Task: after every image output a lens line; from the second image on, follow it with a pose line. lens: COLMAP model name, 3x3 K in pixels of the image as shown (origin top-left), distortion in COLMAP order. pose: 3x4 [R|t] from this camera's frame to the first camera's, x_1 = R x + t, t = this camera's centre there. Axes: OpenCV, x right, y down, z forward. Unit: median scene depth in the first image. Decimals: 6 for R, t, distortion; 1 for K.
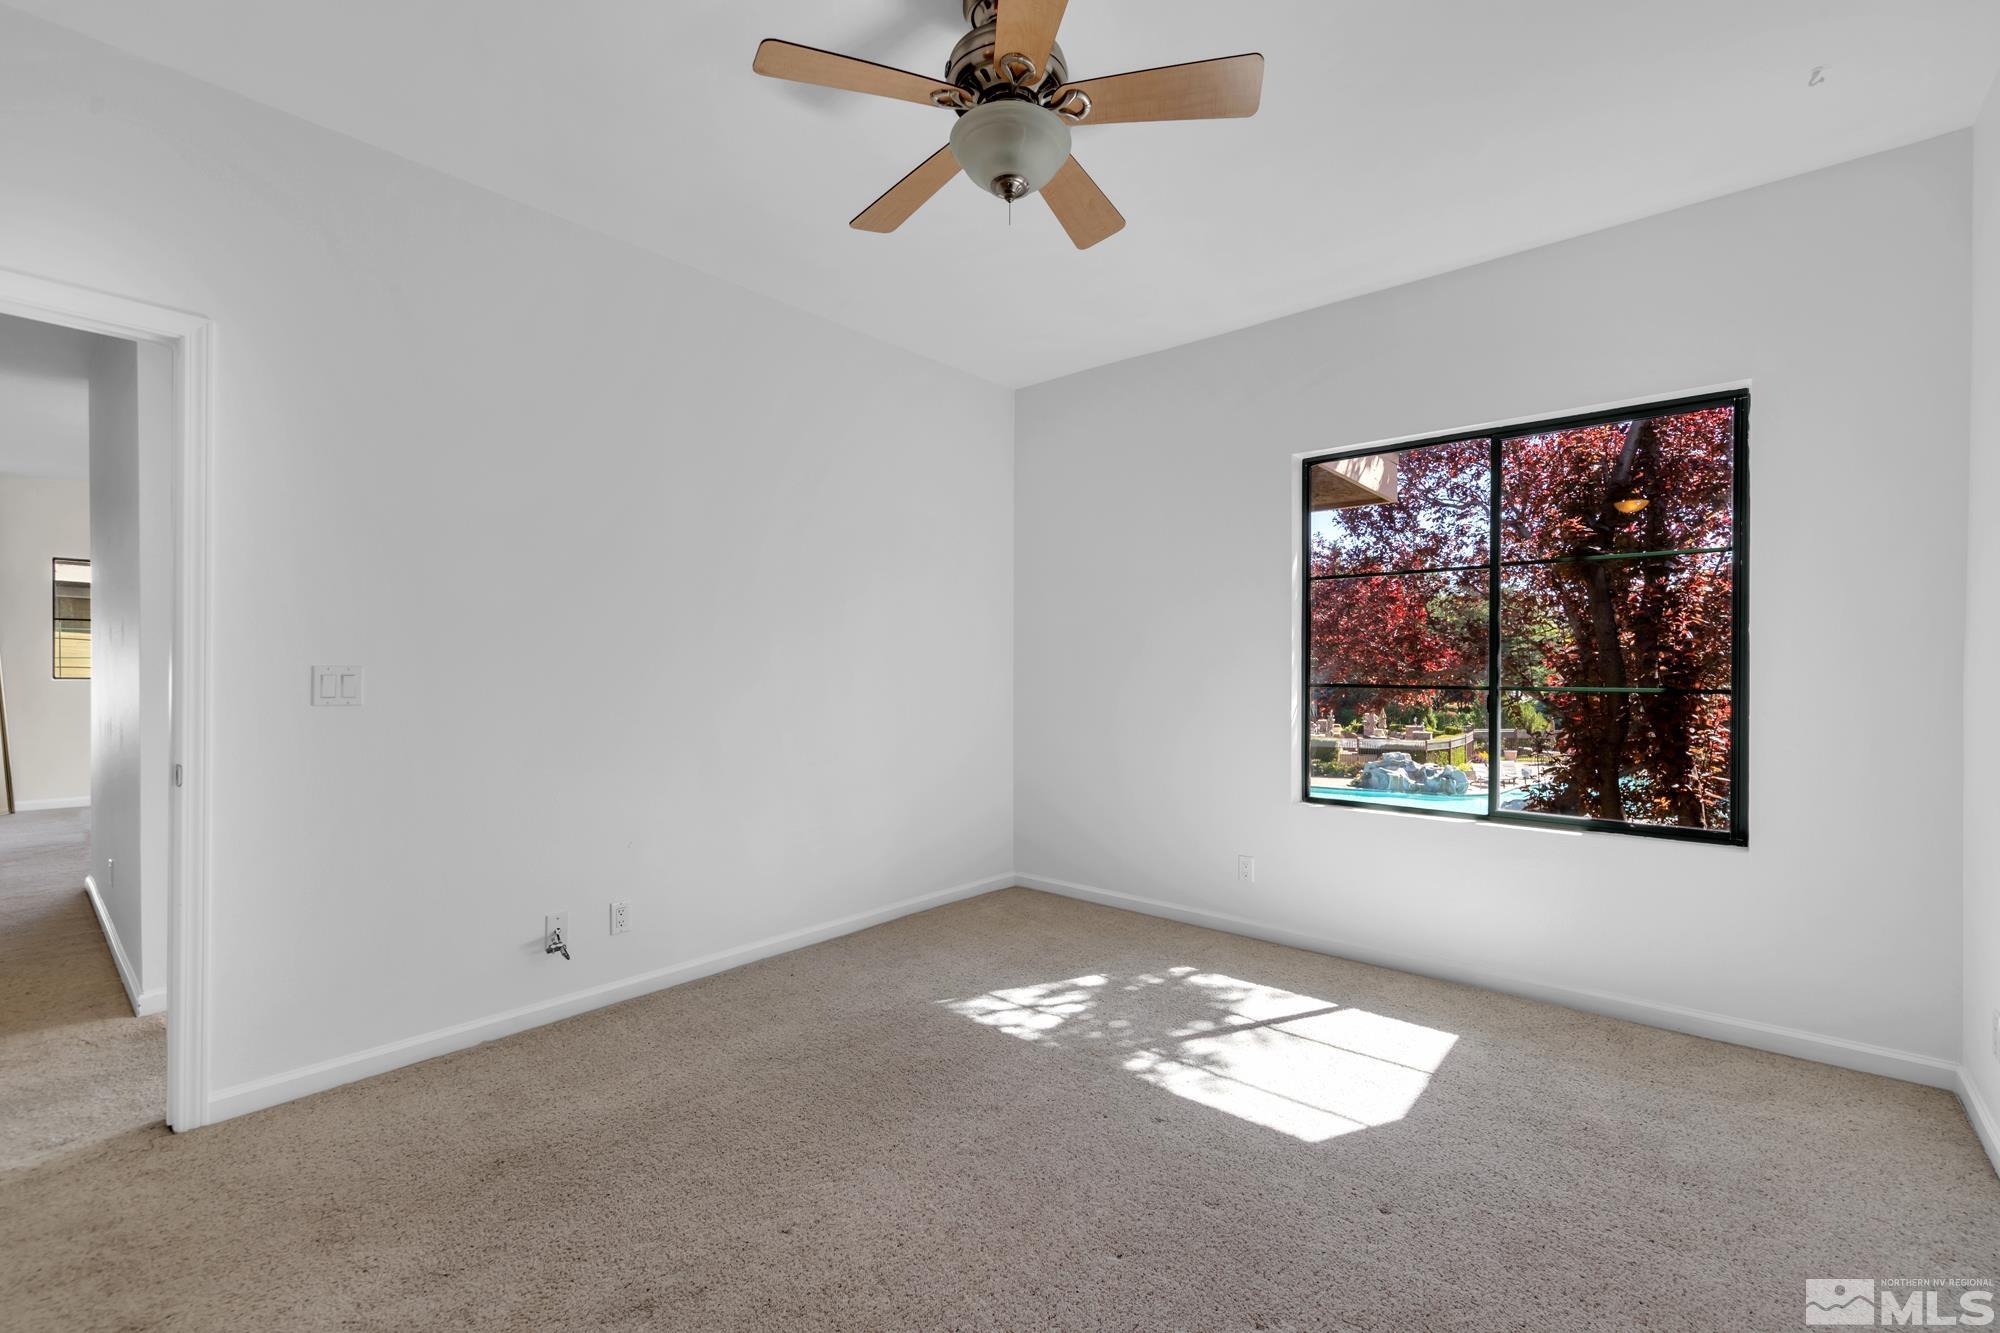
lens RADIAL K [[905.7, 0, 1027.5], [0, 905.7, 667.5], [0, 0, 1]] dist [0.005174, 0.000572]
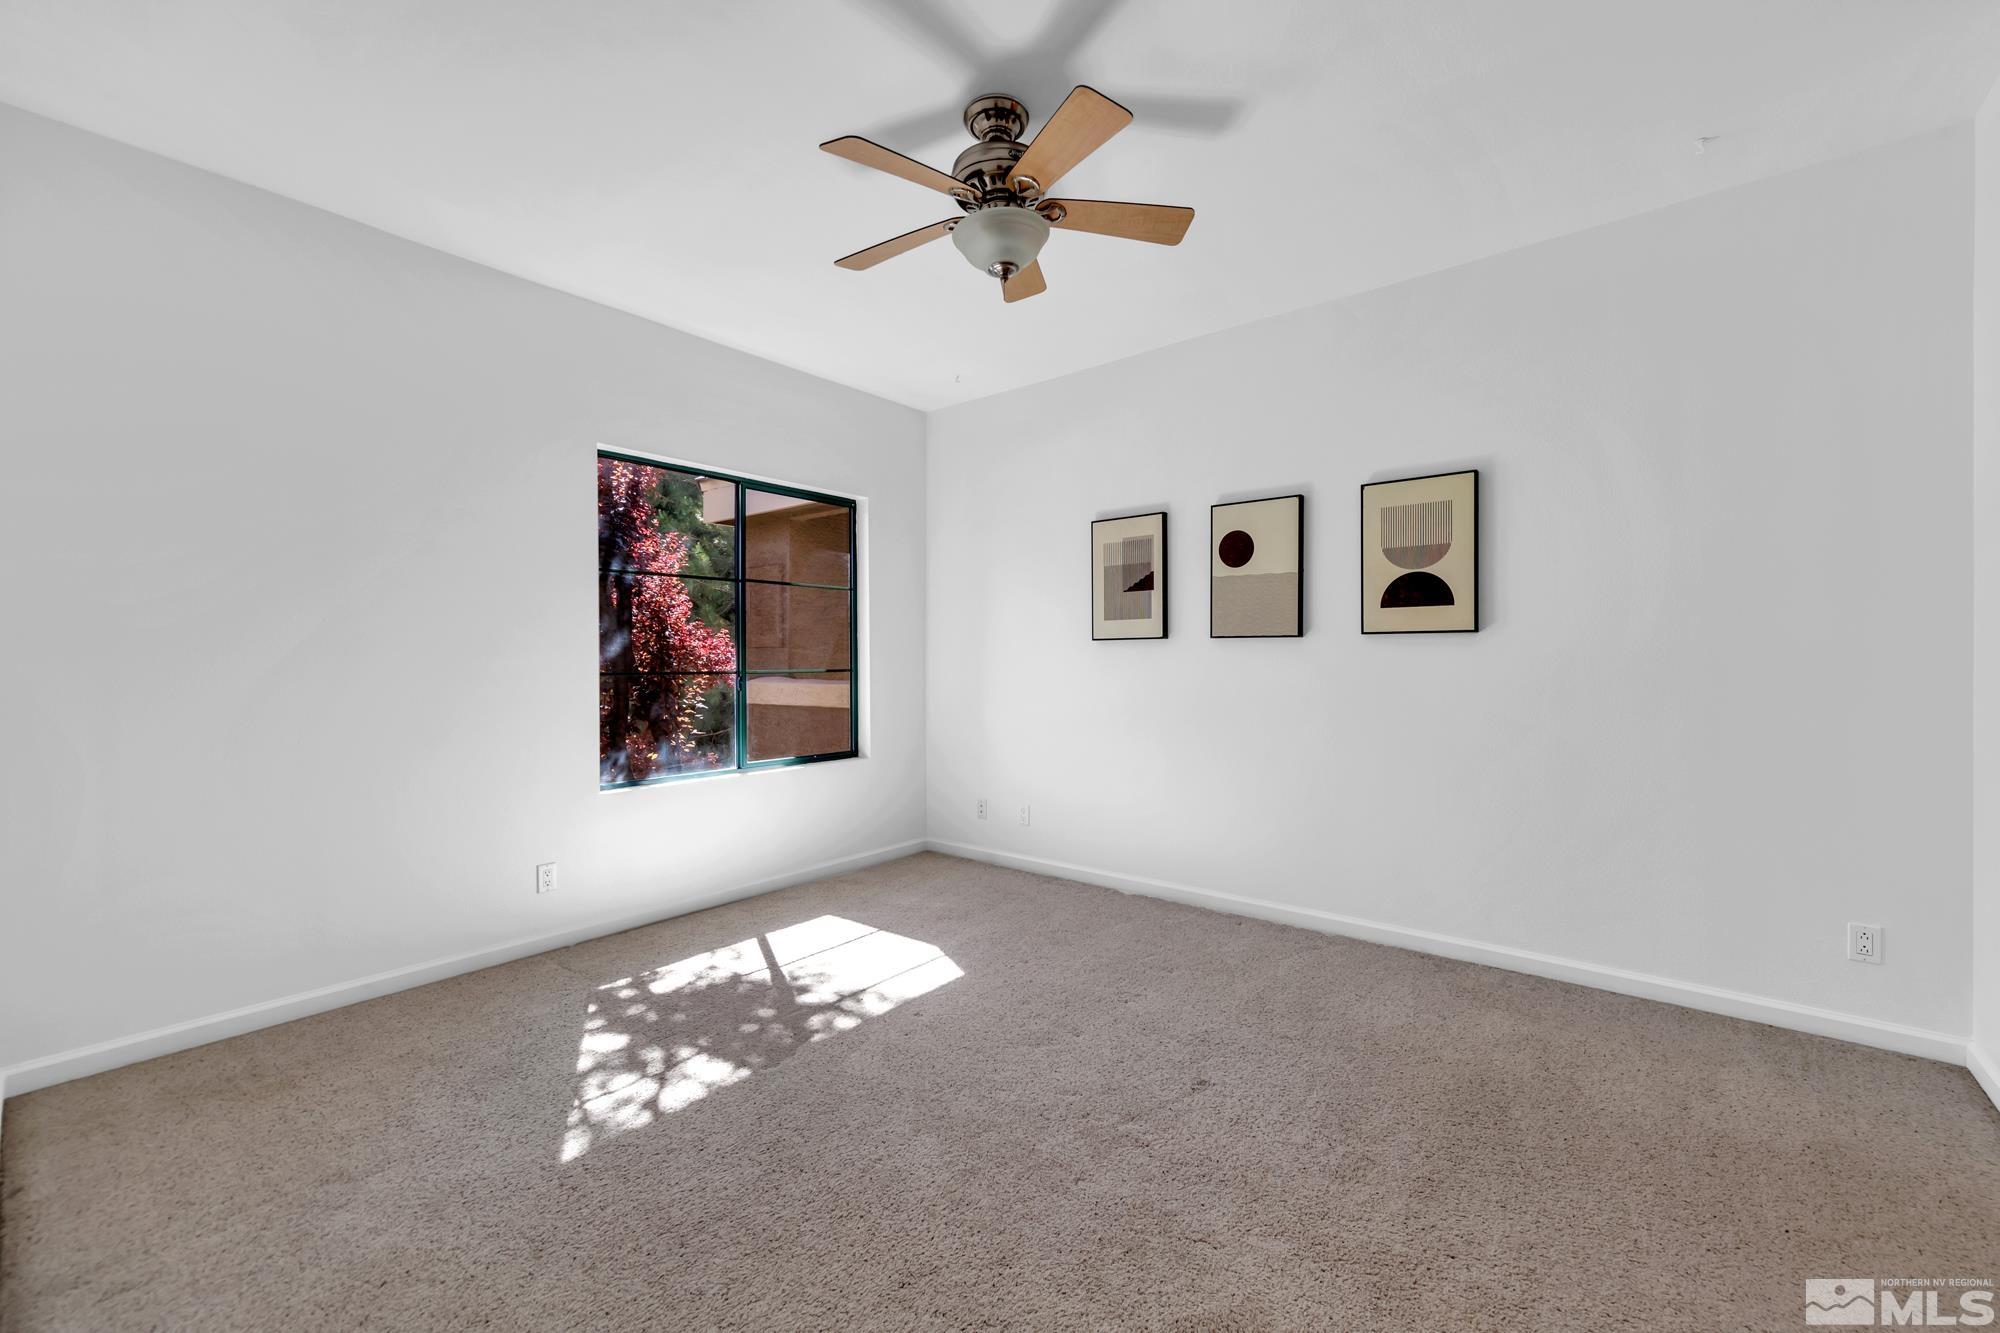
lens RADIAL K [[770.6, 0, 1013.4], [0, 770.6, 663.1], [0, 0, 1]] dist [0.000682, 0.000019]
pose [[-0.025007, -0.009702, 0.999640, -0.715366], [0.007454, 0.999923, 0.009891, 0.004006], [-0.999659, 0.007699, -0.024933, 0.723582]]
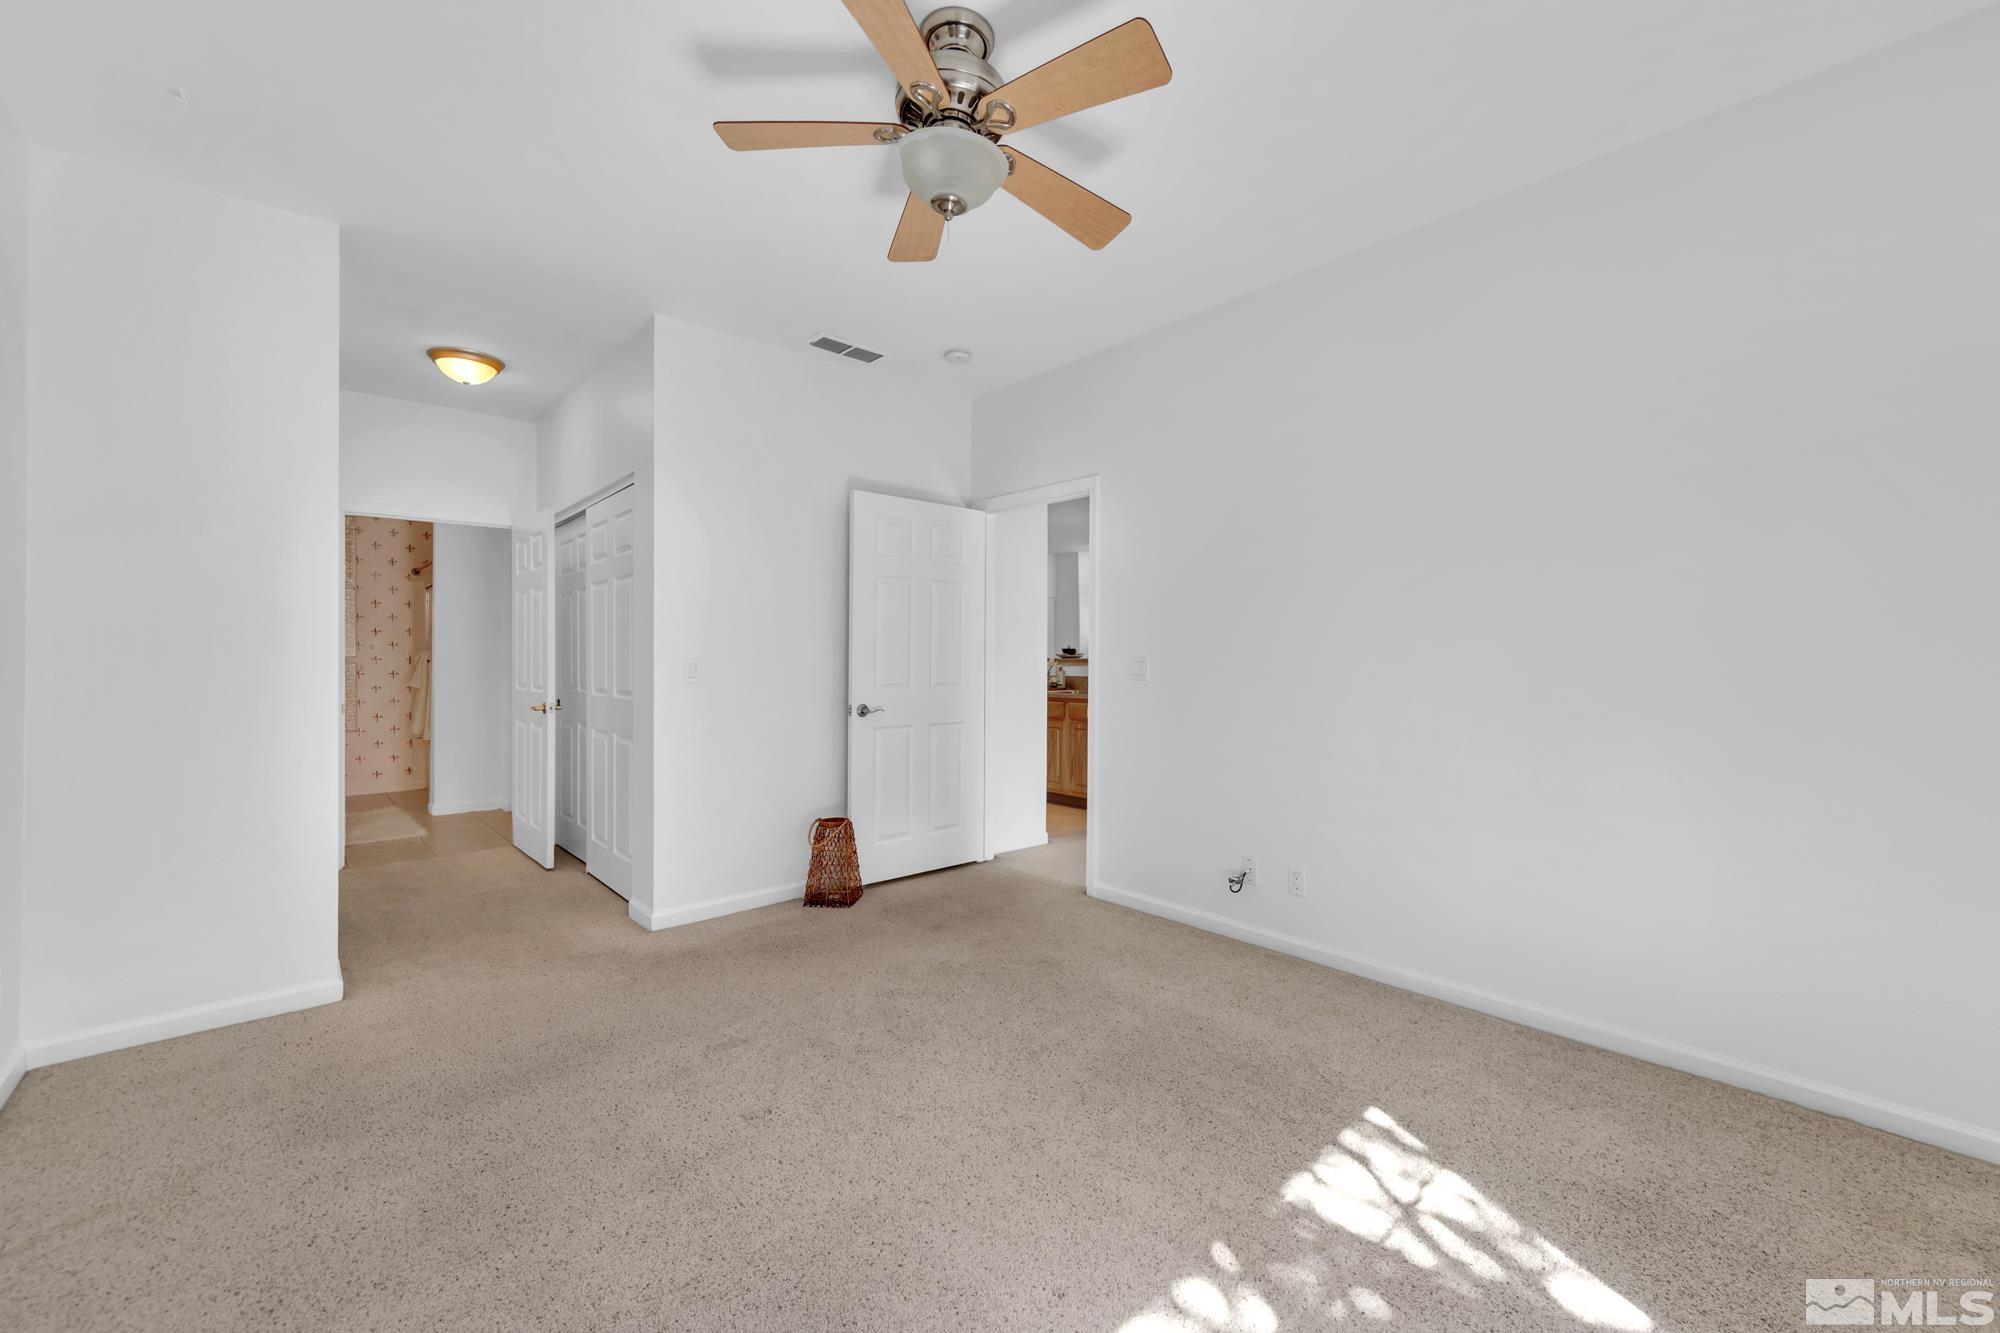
lens RADIAL K [[794.2, 0, 1002.5], [0, 794.2, 661.2], [0, 0, 1]] dist [0.002063, 0.000129]
pose [[-0.167097, -0.000355, -0.985940, 0.602331], [-0.005468, 0.999985, 0.000566, 0.008184], [0.985925, 0.005485, -0.167097, 0.850493]]
